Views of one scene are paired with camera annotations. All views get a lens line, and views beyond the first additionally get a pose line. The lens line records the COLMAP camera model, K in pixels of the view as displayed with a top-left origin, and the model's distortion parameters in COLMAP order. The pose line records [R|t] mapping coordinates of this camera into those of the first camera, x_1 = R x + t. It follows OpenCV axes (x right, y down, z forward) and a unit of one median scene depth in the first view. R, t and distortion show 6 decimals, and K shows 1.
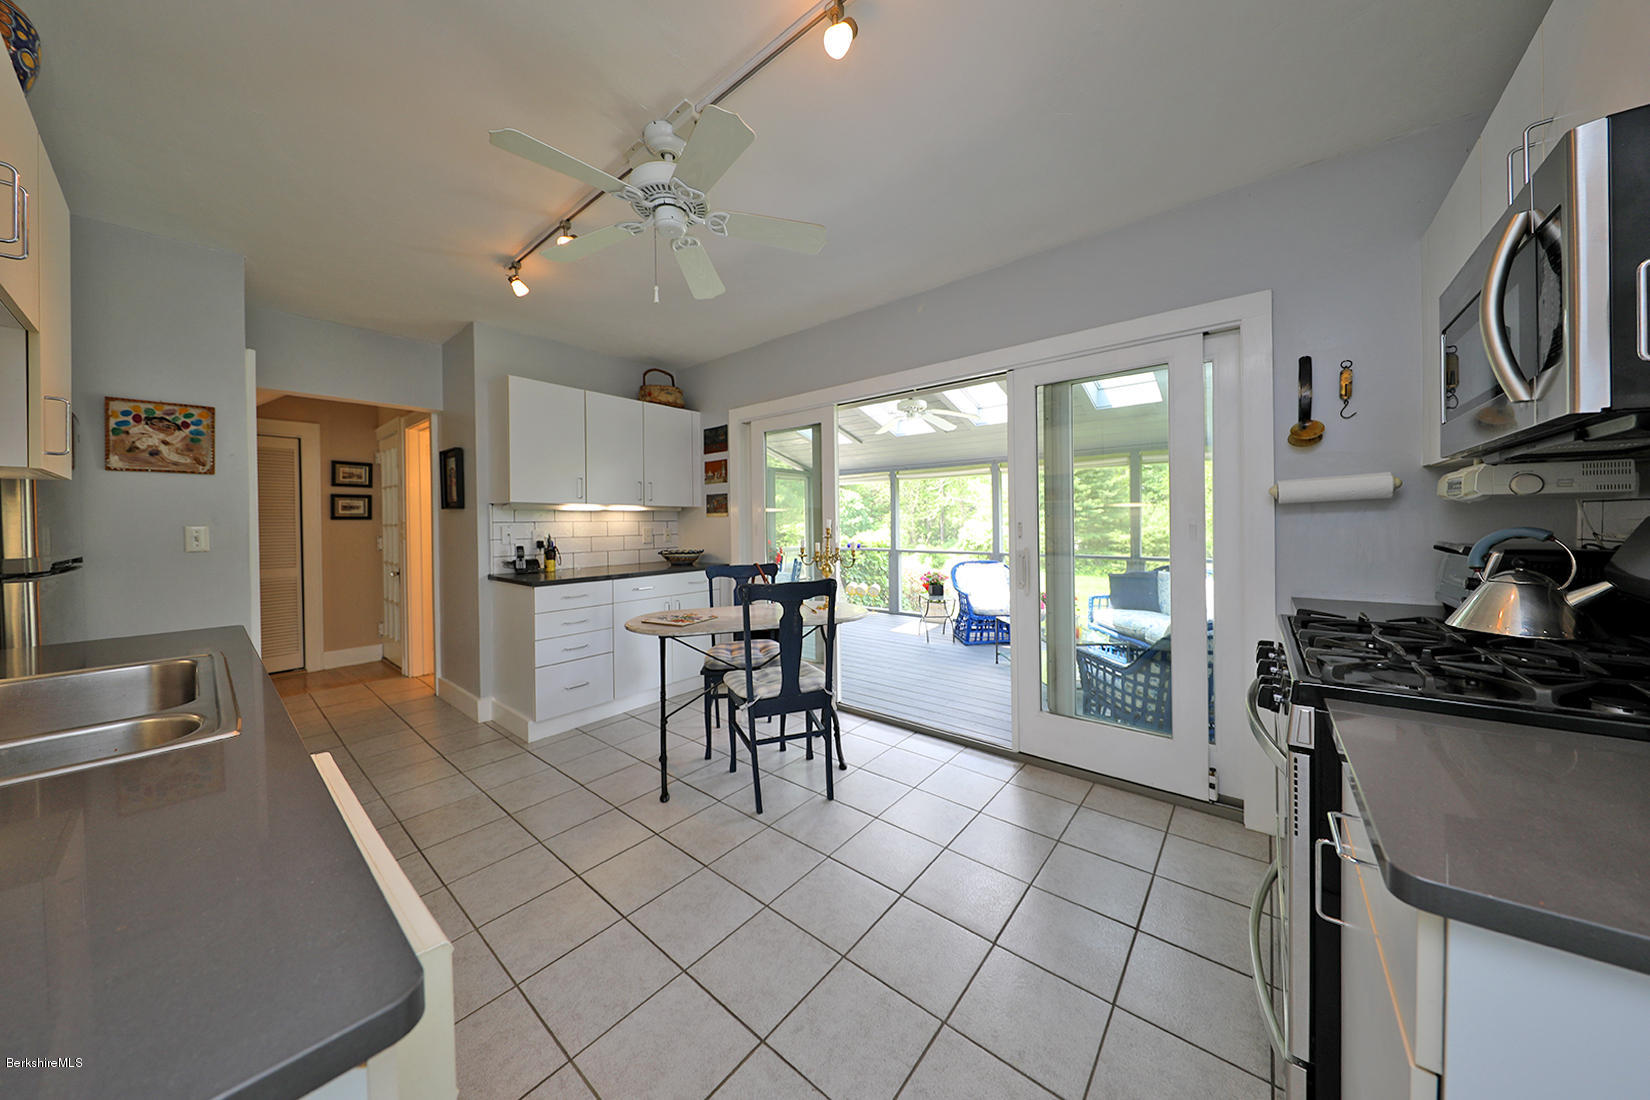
lens RADIAL K [[530.8, 0, 830.6], [0, 530.8, 536.5], [0, 0, 1]] dist [-0.003000, -0.000264]
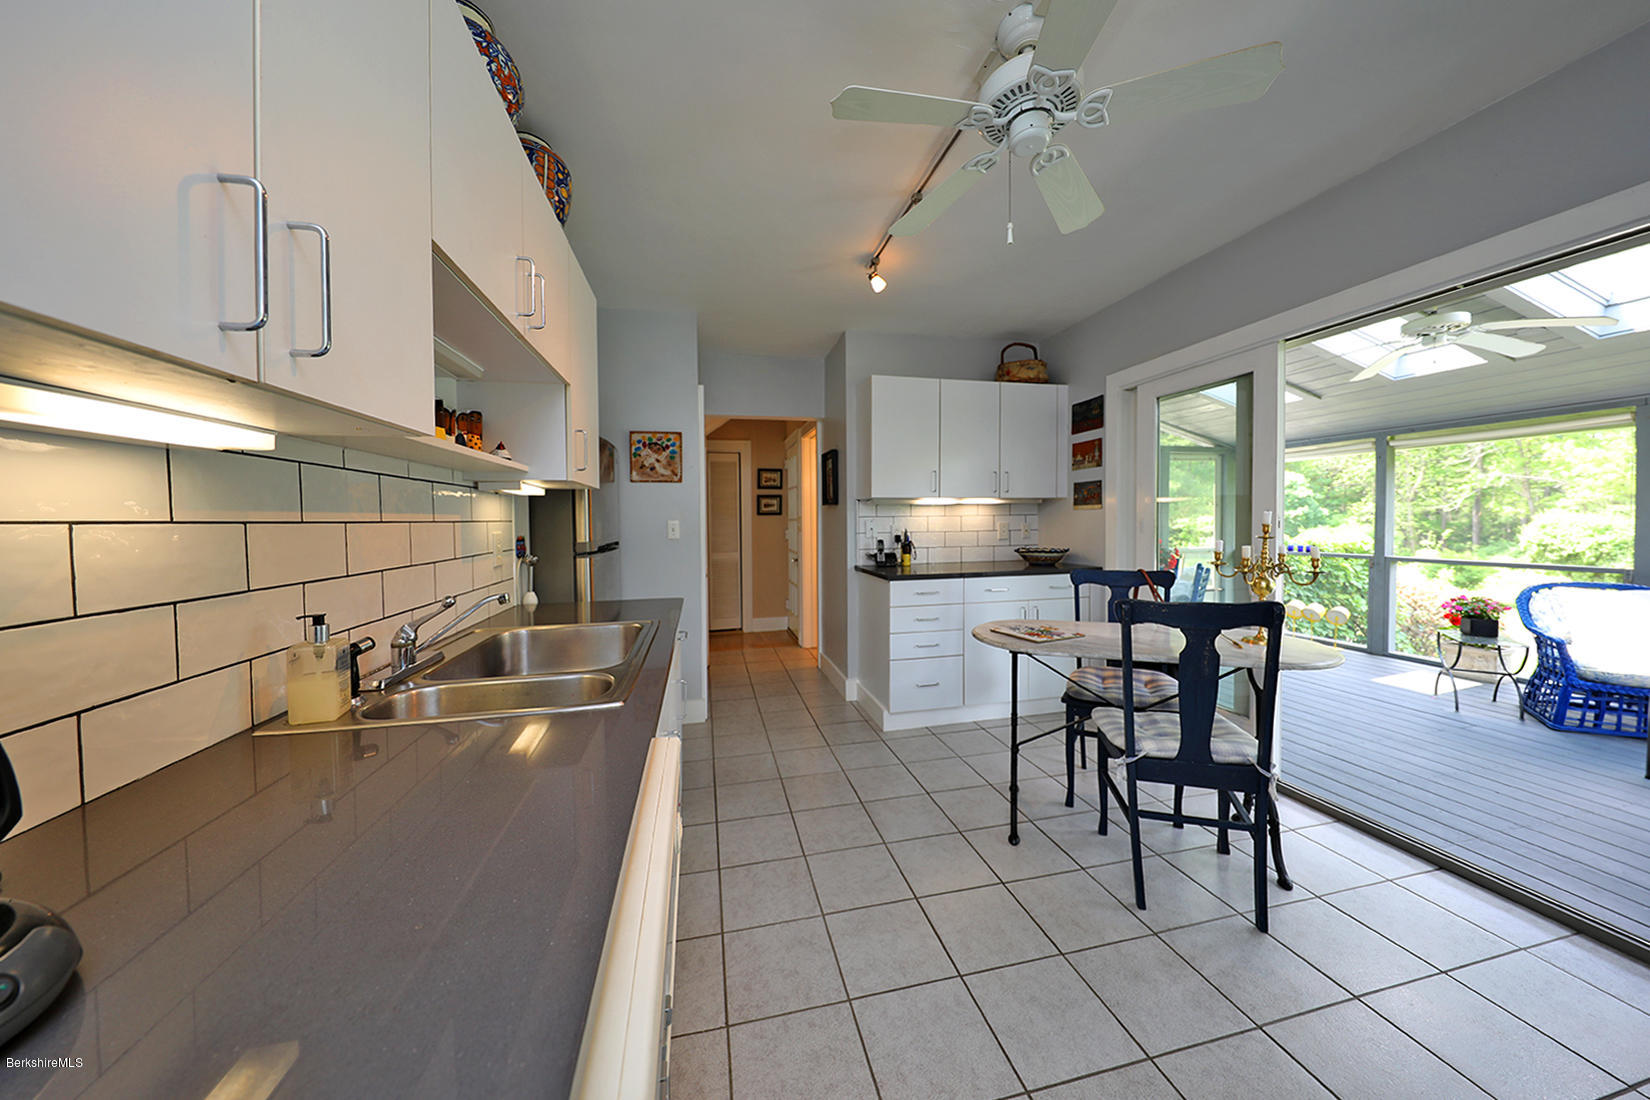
lens RADIAL K [[530.8, 0, 830.6], [0, 530.8, 536.5], [0, 0, 1]] dist [-0.003000, -0.000264]
pose [[0.788441, 0.019336, -0.614807, -0.024310], [-0.012179, 0.999801, 0.015826, -0.003649], [0.614990, -0.004990, 0.788519, 0.119686]]
